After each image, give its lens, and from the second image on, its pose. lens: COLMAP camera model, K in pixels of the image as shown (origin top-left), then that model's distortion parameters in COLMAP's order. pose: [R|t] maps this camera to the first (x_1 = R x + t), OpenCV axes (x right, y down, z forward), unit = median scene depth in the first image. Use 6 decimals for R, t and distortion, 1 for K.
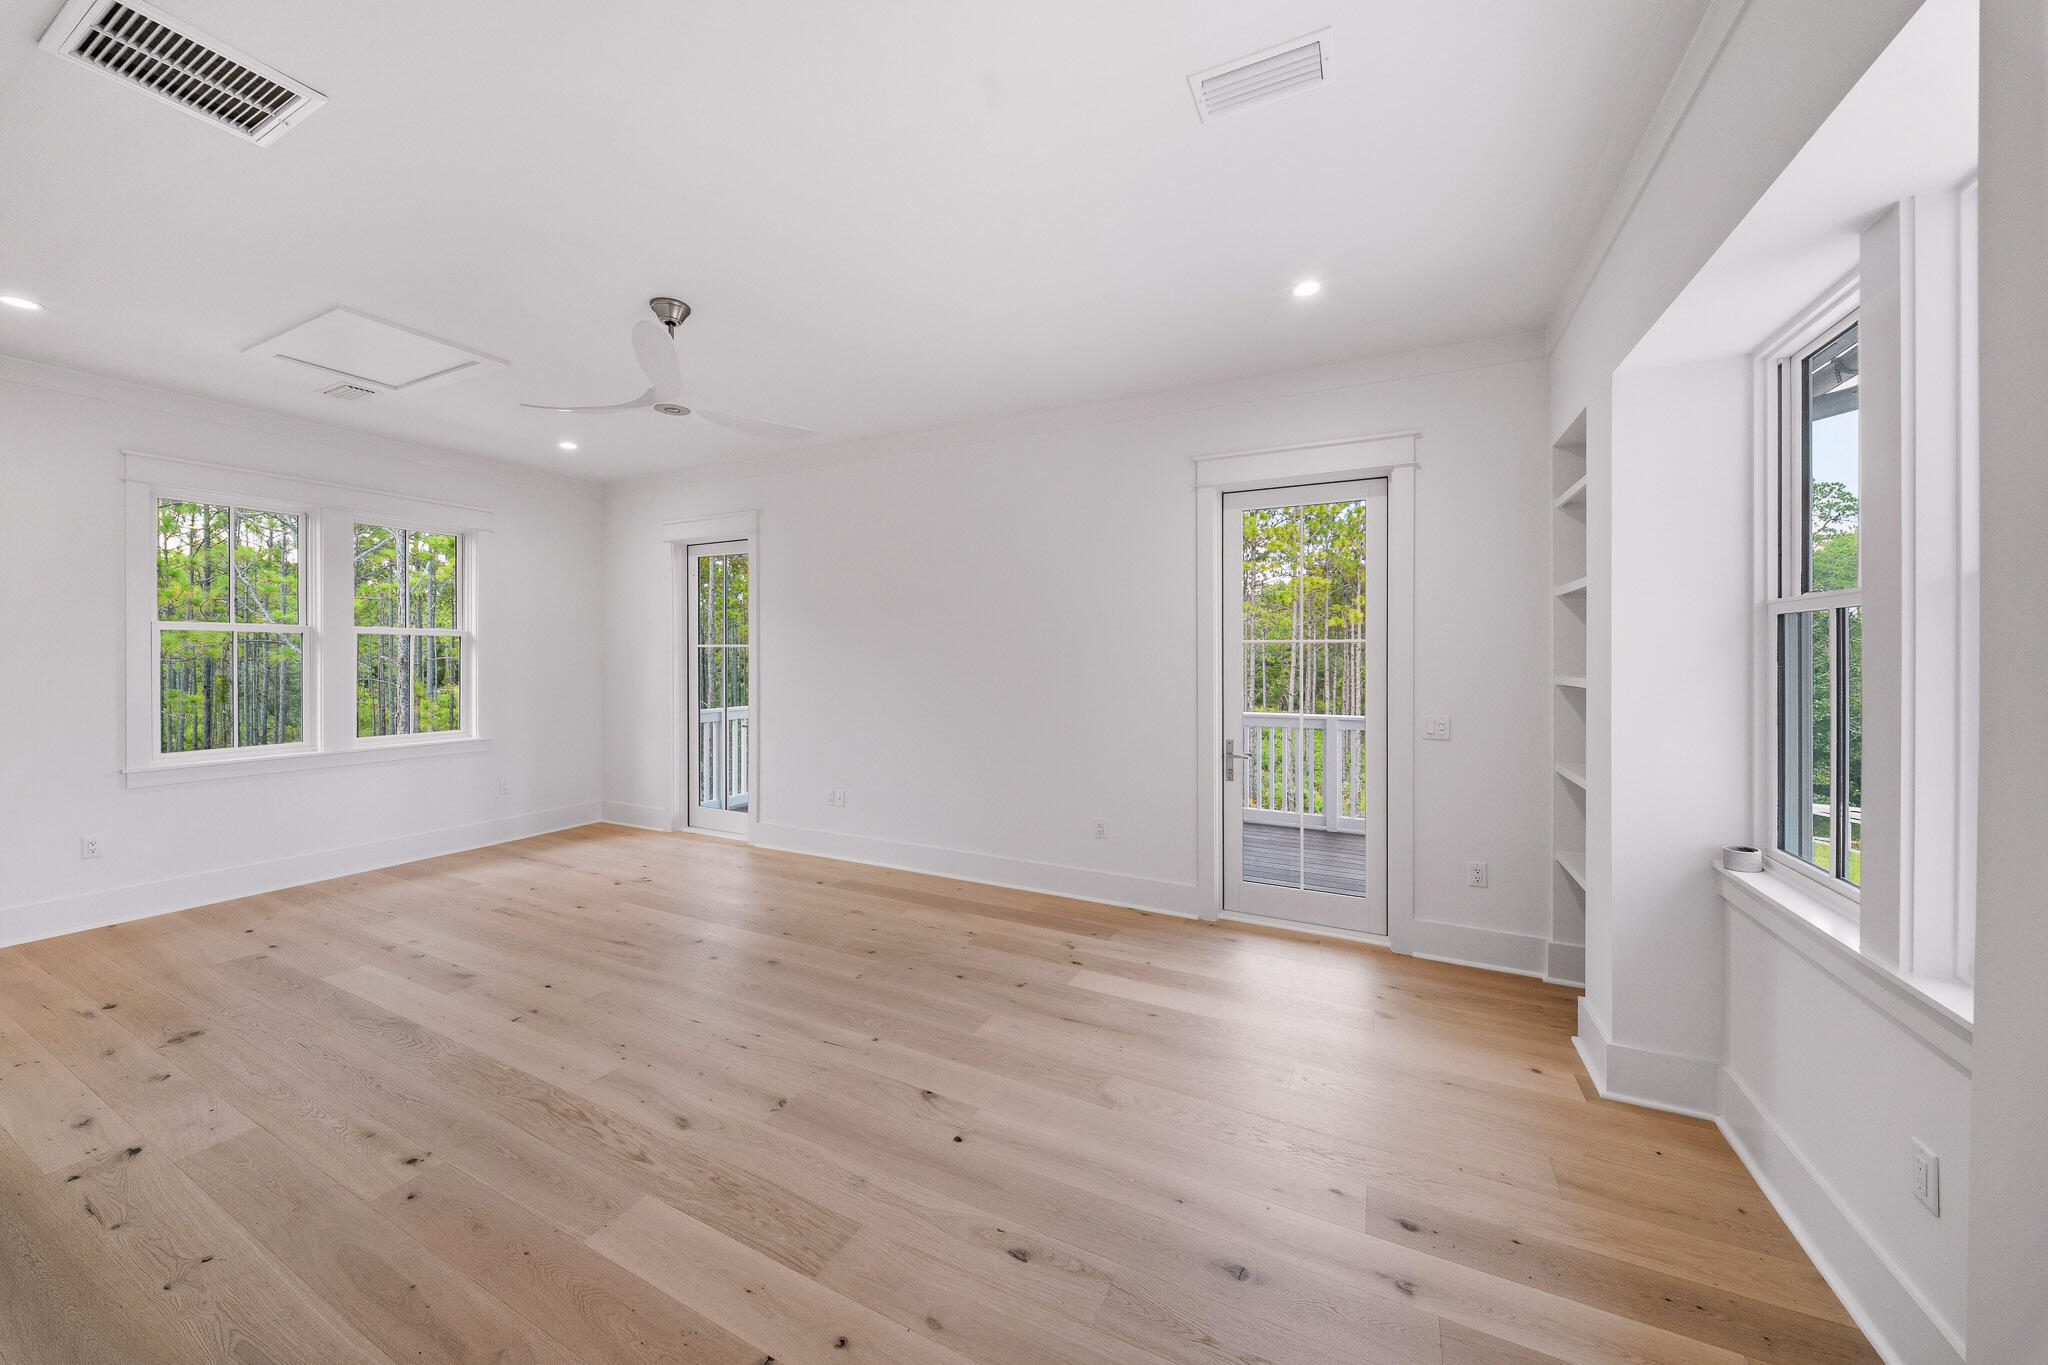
lens RADIAL K [[717.7, 0, 1013.0], [0, 717.7, 662.7], [0, 0, 1]] dist [-0.000191, 0.000021]
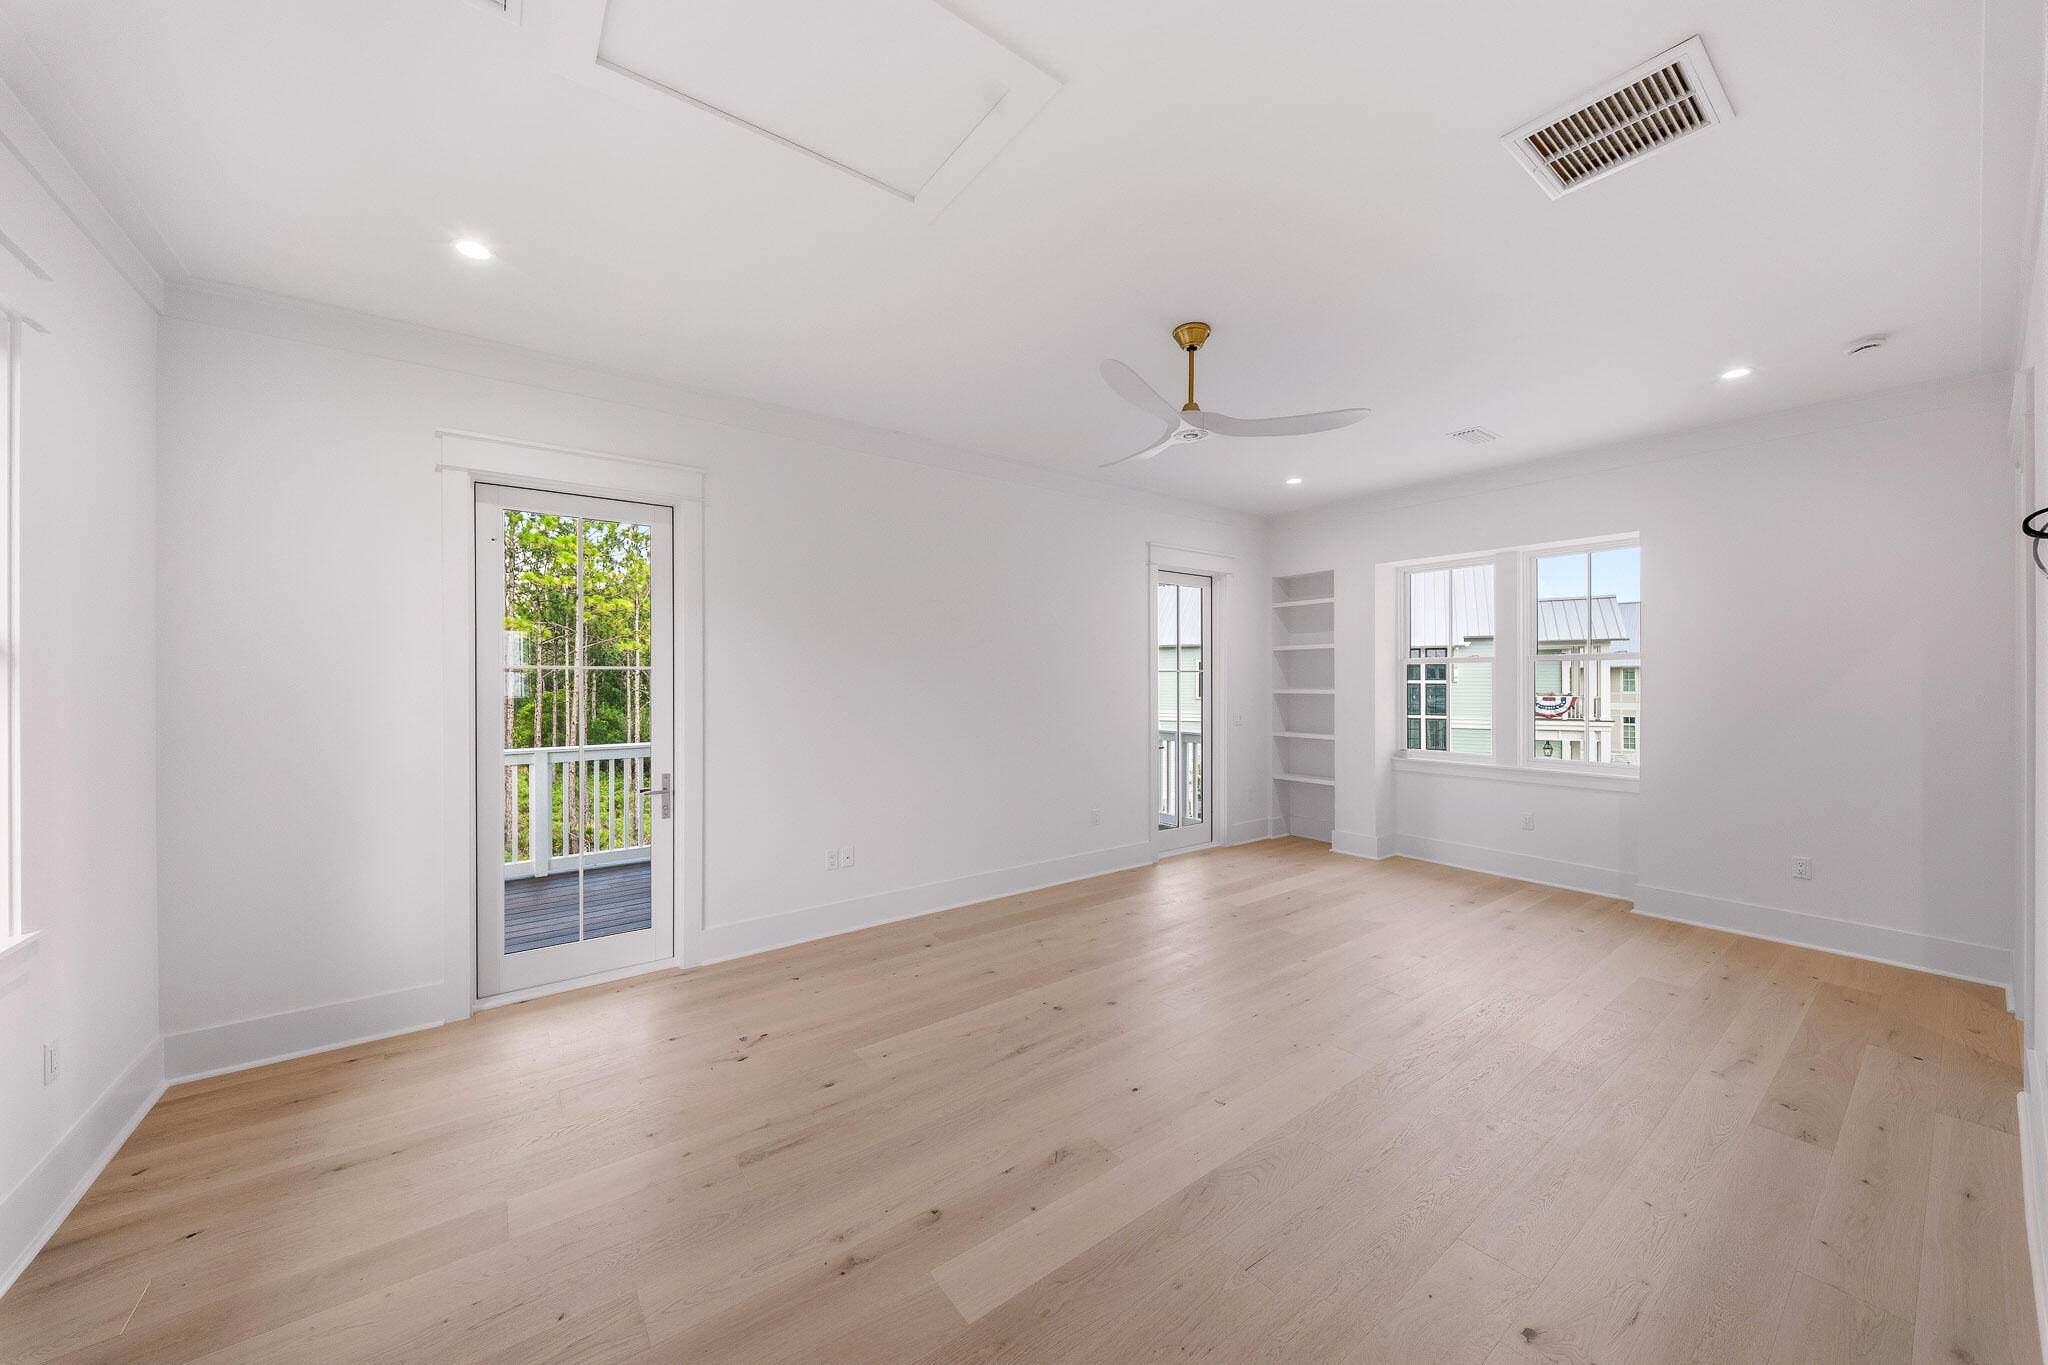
lens RADIAL K [[717.4, 0, 1026.2], [0, 717.4, 673.0], [0, 0, 1]] dist [0.015578, -0.000036]
pose [[0.435838, 0.011708, 0.899949, -0.236590], [0.008656, 0.999815, -0.017199, -0.000322], [-0.899983, 0.015286, 0.435656, 0.123754]]
